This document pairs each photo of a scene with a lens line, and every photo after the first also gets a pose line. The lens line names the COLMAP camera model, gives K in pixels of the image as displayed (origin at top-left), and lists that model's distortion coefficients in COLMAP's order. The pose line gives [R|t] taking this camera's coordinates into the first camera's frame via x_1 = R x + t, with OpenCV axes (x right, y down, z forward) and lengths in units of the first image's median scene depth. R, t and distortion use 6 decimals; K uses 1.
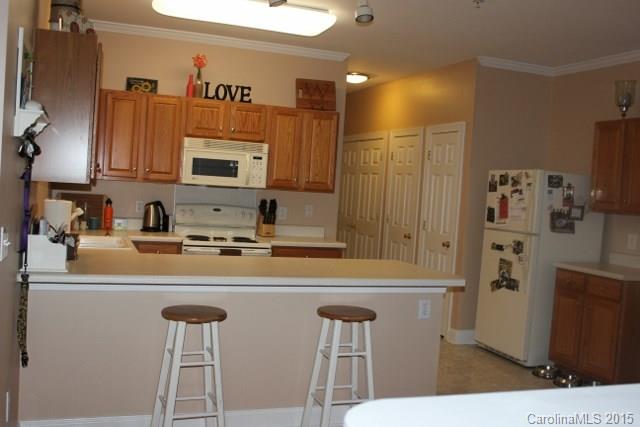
lens RADIAL K [[656.2, 0, 320.0], [0, 656.2, 213.5], [0, 0, 1]] dist [-0.097894, 0.019085]
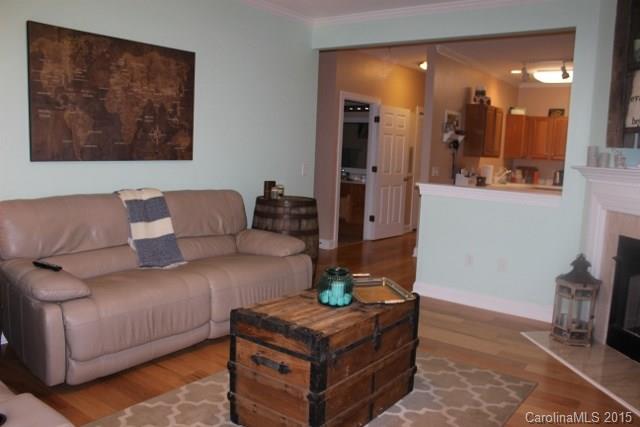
lens RADIAL K [[548.6, 0, 320.0], [0, 548.6, 213.5], [0, 0, 1]] dist [-0.115917, 0.011891]
pose [[0.573755, 0.063510, -0.816561, 0.675441], [-0.041610, 0.997962, 0.048381, 0.064000], [0.817969, 0.006218, 0.575228, -0.540076]]
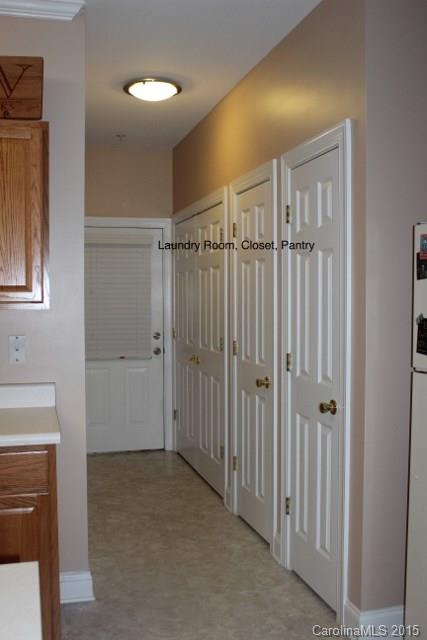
lens RADIAL K [[656.2, 0, 213.5], [0, 656.2, 320.0], [0, 0, 1]] dist [-0.097894, 0.019085]
pose [[0.995126, -0.066346, -0.072960, 0.170055], [0.065563, 0.997763, -0.013069, -0.011249], [0.073664, 0.008221, 0.997249, 0.624465]]
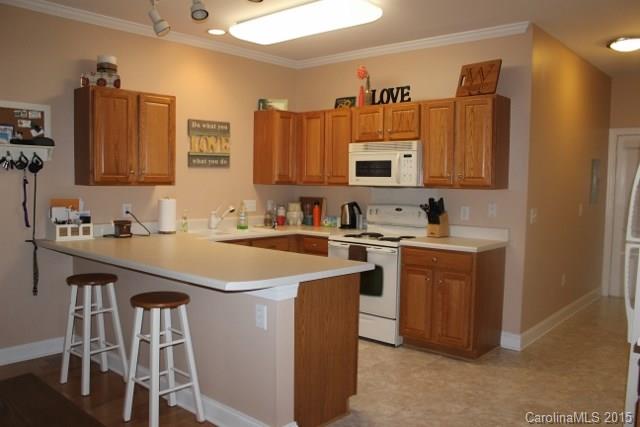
lens RADIAL K [[548.6, 0, 320.0], [0, 548.6, 213.5], [0, 0, 1]] dist [-0.115917, 0.011891]
pose [[0.485632, -0.005653, -0.874145, 0.567158], [-0.016917, 0.999731, -0.015863, 0.017506], [0.874000, 0.022491, 0.485406, 0.494524]]
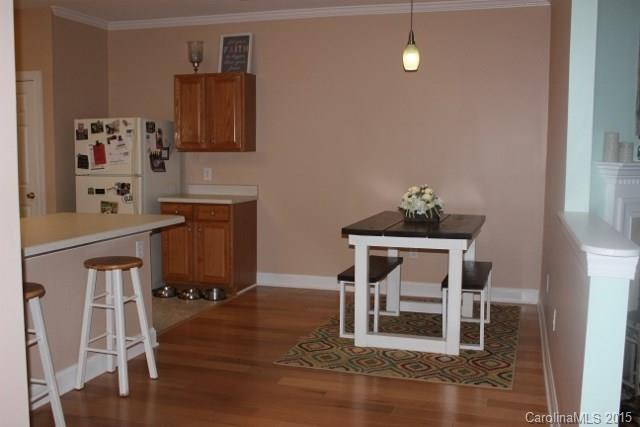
lens RADIAL K [[656.2, 0, 320.0], [0, 656.2, 213.5], [0, 0, 1]] dist [-0.097894, 0.019085]
pose [[0.588402, -0.140274, 0.796308, -0.369090], [0.064913, 0.989853, 0.126403, -0.023446], [-0.805958, -0.022685, 0.591537, 0.075244]]
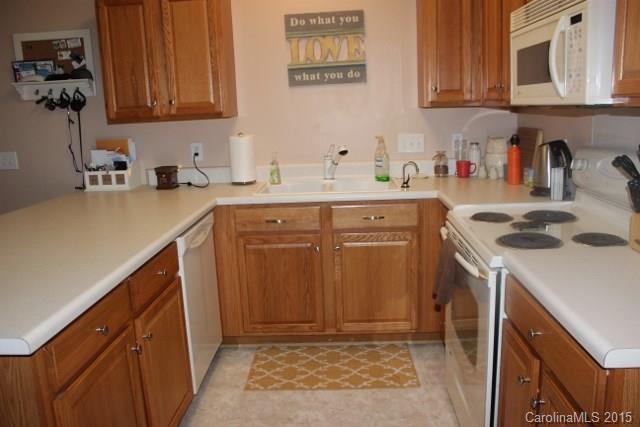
lens RADIAL K [[548.6, 0, 320.0], [0, 548.6, 213.5], [0, 0, 1]] dist [-0.115917, 0.011891]
pose [[-0.368516, 0.133251, -0.920022, 0.248266], [-0.016852, 0.988554, 0.149926, -0.021290], [0.929469, 0.070754, -0.362052, 0.999485]]
